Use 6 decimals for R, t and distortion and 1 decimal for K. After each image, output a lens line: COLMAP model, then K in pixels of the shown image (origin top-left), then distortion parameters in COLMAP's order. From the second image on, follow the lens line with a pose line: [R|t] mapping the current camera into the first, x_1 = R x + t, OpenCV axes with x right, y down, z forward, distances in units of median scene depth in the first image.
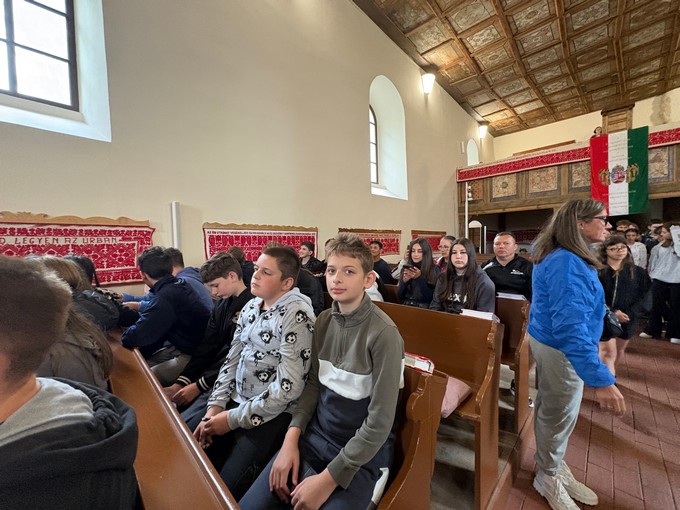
lens RADIAL K [[271.5, 0, 339.5], [0, 271.5, 254.8], [0, 0, 1]] dist [0.002029, -0.000583]
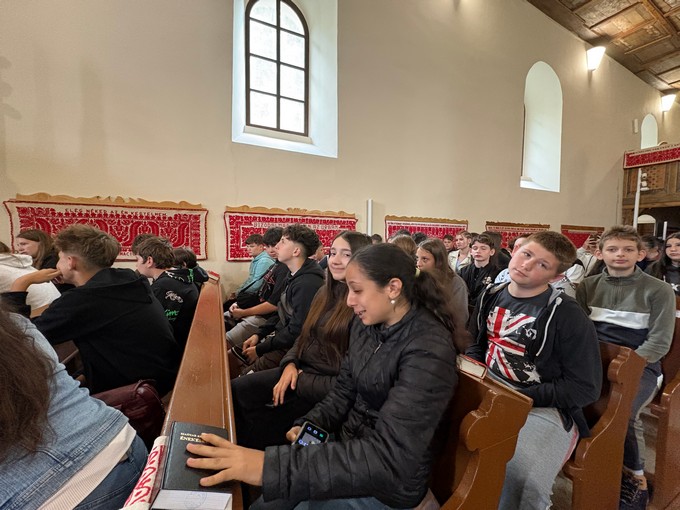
lens RADIAL K [[271.5, 0, 338.1], [0, 271.5, 254.7], [0, 0, 1]] dist [0.002029, -0.000583]
pose [[0.938730, 0.057273, -0.339860, -0.147415], [-0.048446, 0.998233, 0.034410, 0.017801], [0.341231, -0.015837, 0.939846, -0.150711]]
